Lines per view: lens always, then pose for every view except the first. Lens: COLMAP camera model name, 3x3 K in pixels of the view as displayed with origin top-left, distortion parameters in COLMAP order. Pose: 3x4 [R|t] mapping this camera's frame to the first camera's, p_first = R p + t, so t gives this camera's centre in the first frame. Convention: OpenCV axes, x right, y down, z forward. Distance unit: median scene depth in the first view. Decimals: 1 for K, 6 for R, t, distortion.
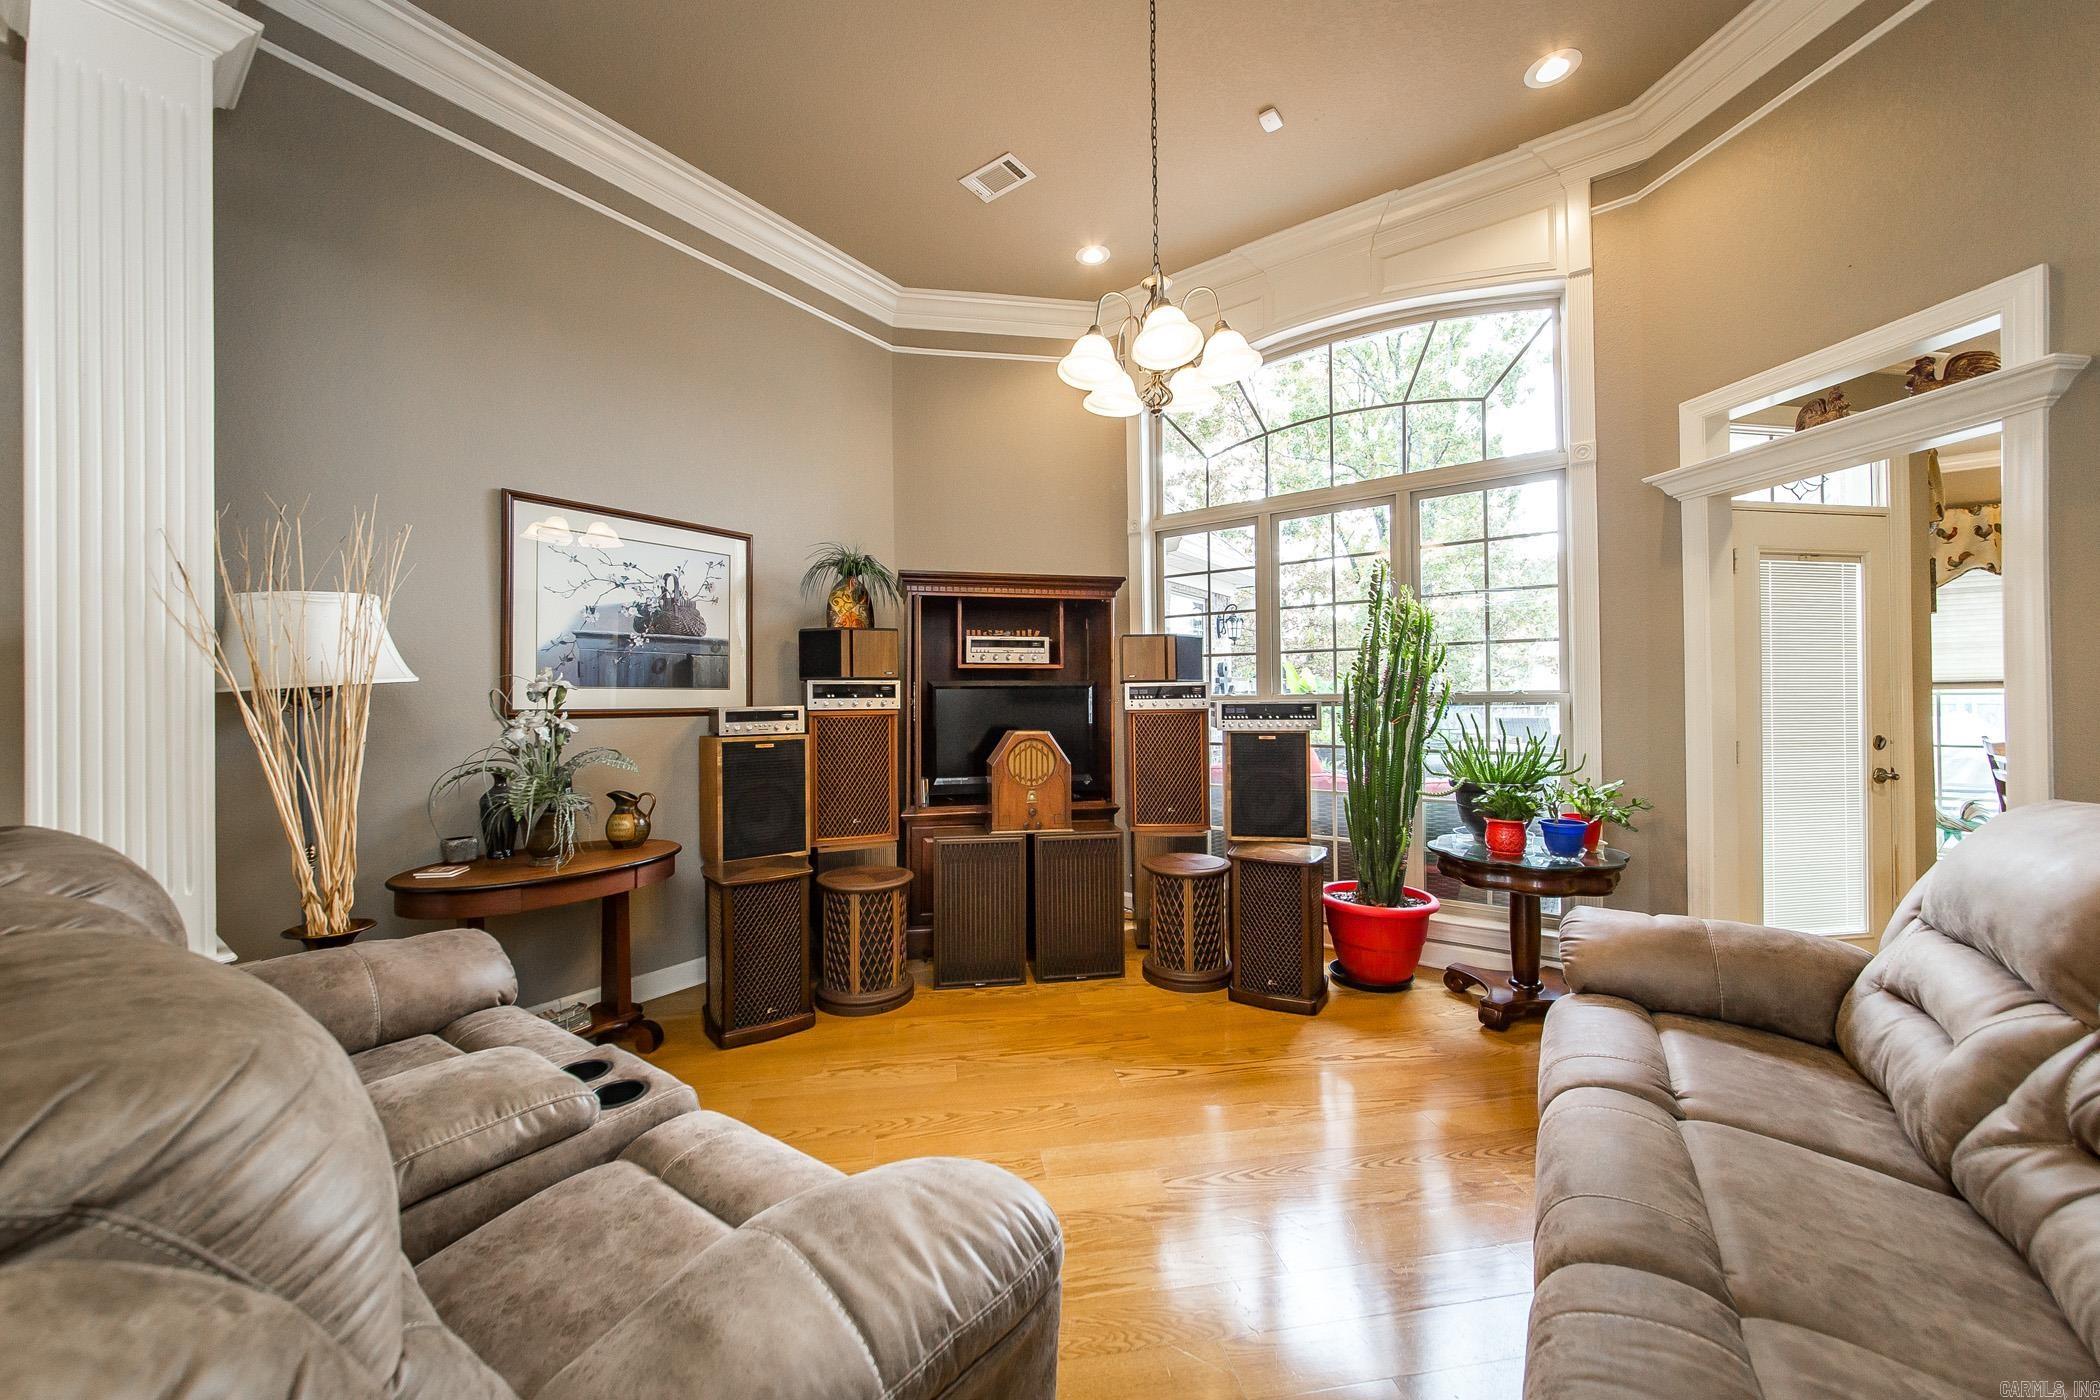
lens RADIAL K [[731.1, 0, 1041.4], [0, 731.1, 694.3], [0, 0, 1]] dist [-0.000246, -0.000045]
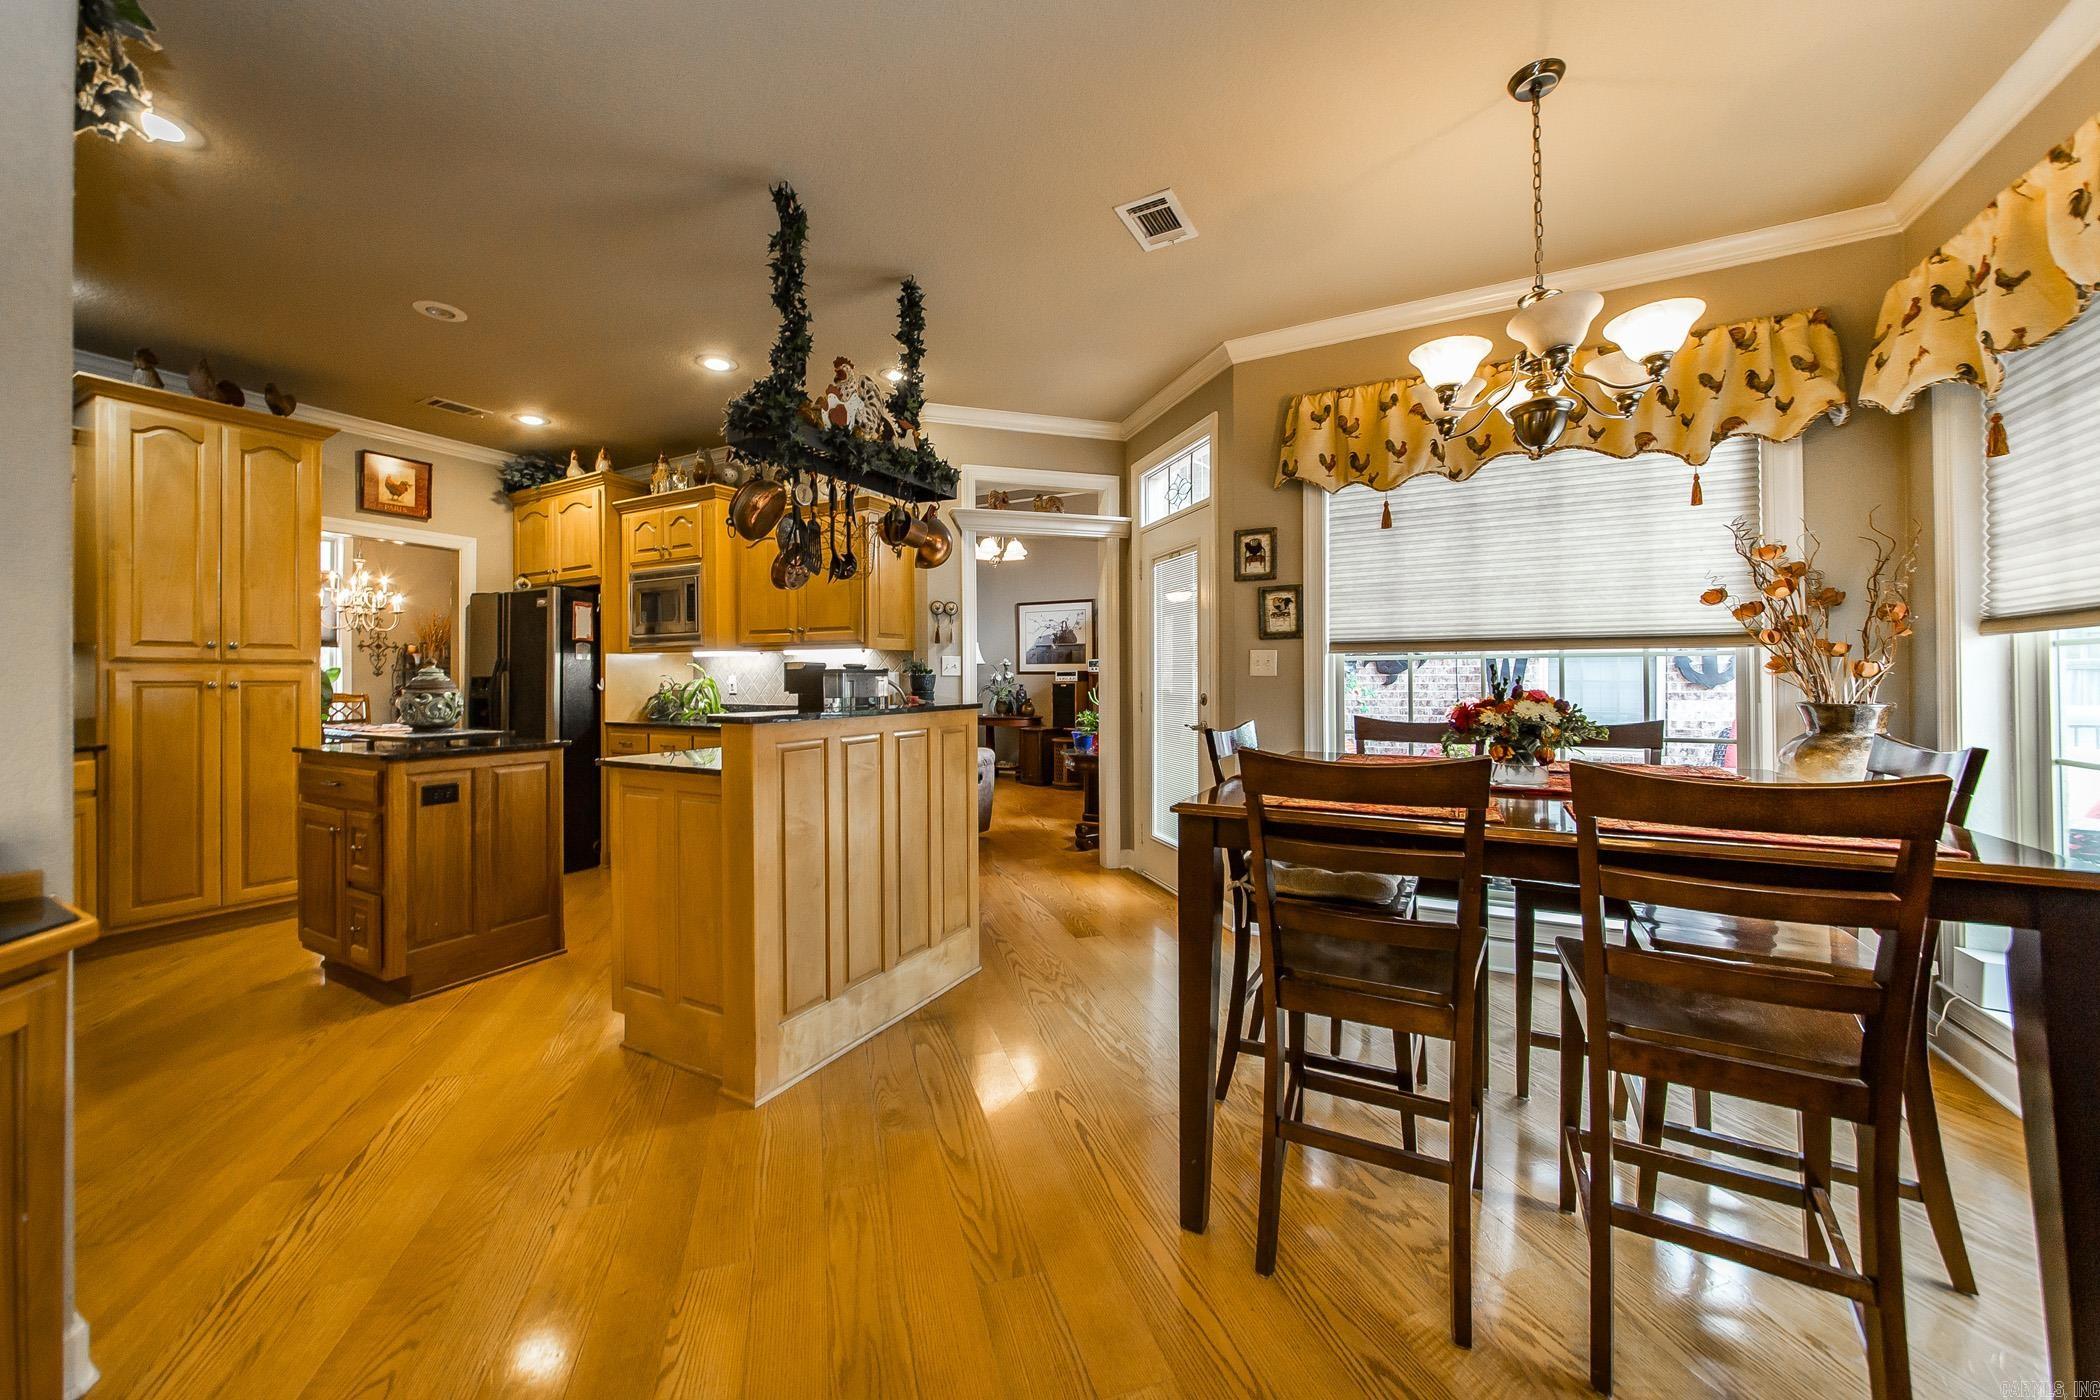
lens RADIAL K [[763.5, 0, 1025.6], [0, 763.5, 671.3], [0, 0, 1]] dist [-0.000139, 0.000307]
pose [[0.127066, 0.000026, -0.991894, 2.070329], [0.005737, 0.999983, 0.000761, 0.014755], [0.991878, -0.005787, 0.127063, 0.475341]]
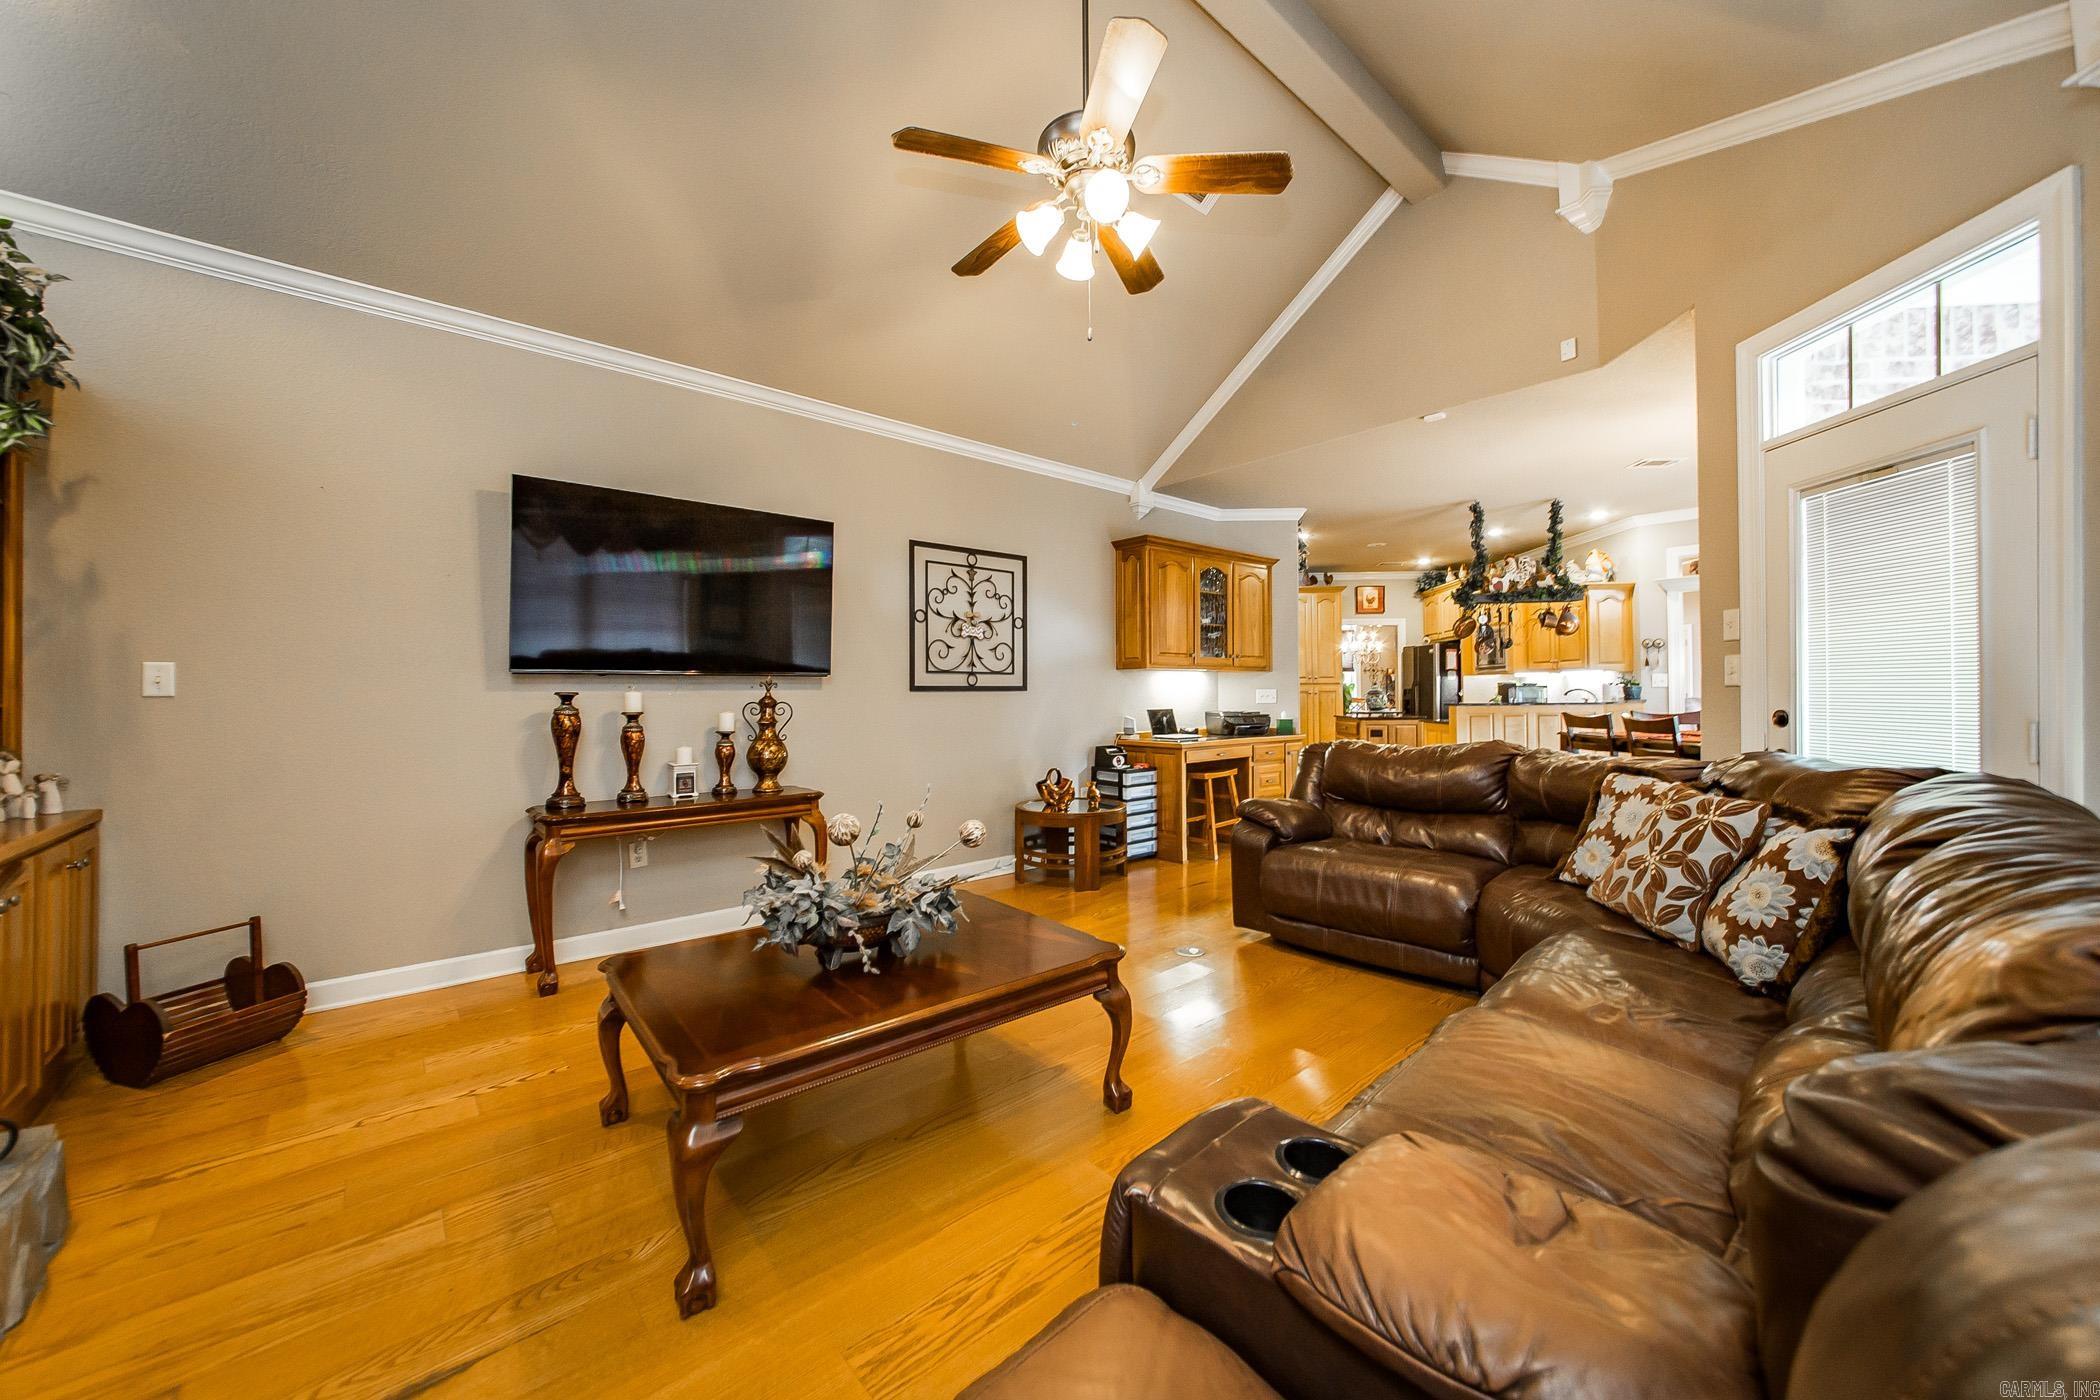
lens RADIAL K [[764.7, 0, 1042.4], [0, 764.7, 698.0], [0, 0, 1]] dist [-0.009444, -0.000240]
pose [[-0.842685, 0.017210, -0.538133, 3.157980], [0.016384, 0.999846, 0.006319, 0.013315], [0.538158, -0.003491, -0.842837, 1.282471]]
